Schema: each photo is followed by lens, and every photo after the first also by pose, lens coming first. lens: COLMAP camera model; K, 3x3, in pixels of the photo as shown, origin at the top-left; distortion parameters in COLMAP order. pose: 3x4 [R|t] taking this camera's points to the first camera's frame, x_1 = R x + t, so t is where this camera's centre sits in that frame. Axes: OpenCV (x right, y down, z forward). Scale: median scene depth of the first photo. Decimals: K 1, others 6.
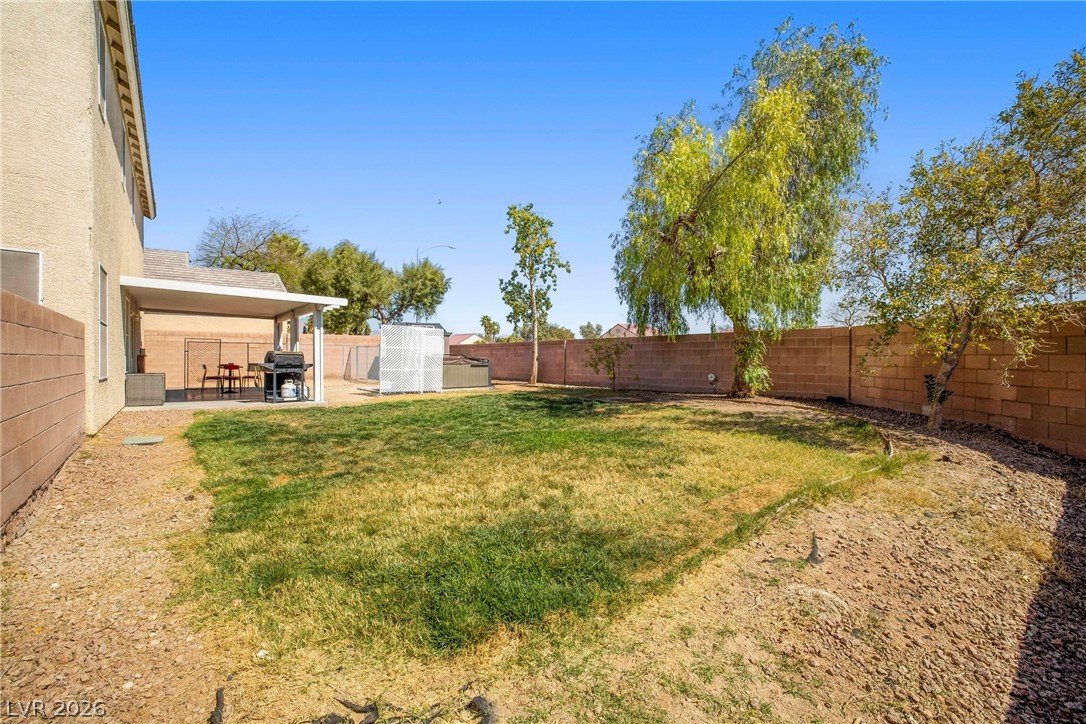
lens RADIAL K [[448.6, 0, 543.3], [0, 448.6, 362.1], [0, 0, 1]] dist [-0.002732, -0.000877]
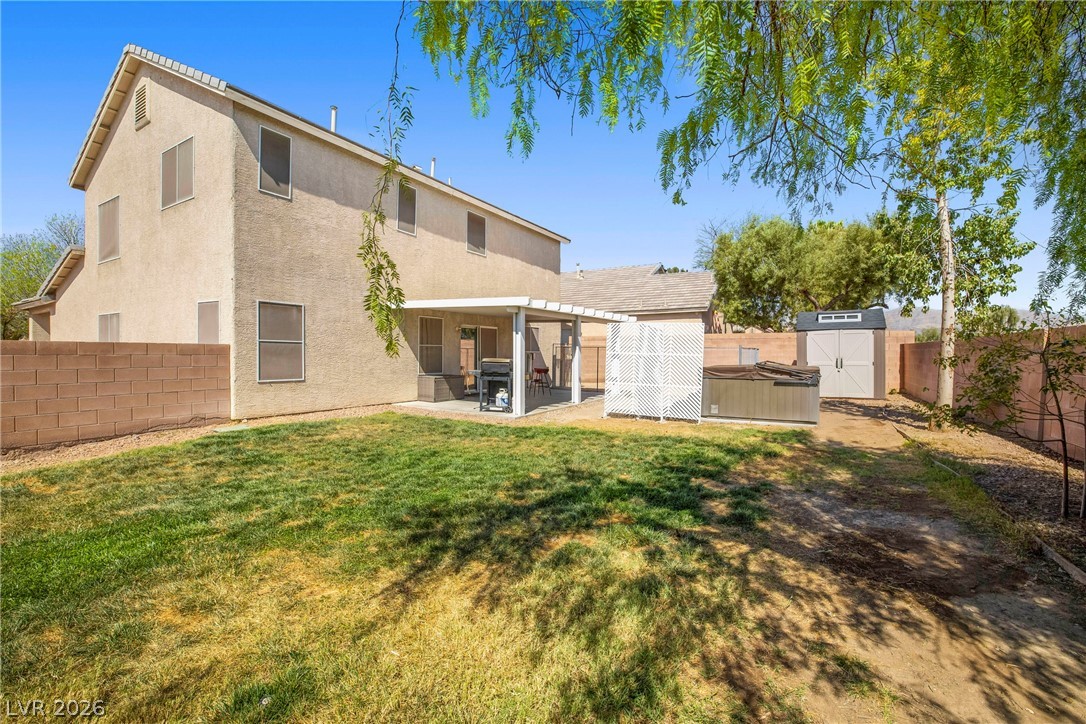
lens RADIAL K [[448.6, 0, 544.2], [0, 448.6, 362.5], [0, 0, 1]] dist [-0.002732, -0.000877]
pose [[0.352820, 0.001477, -0.935690, 0.367439], [-0.004790, 0.999989, -0.000227, -0.016481], [0.935679, 0.004562, 0.352823, 0.743088]]
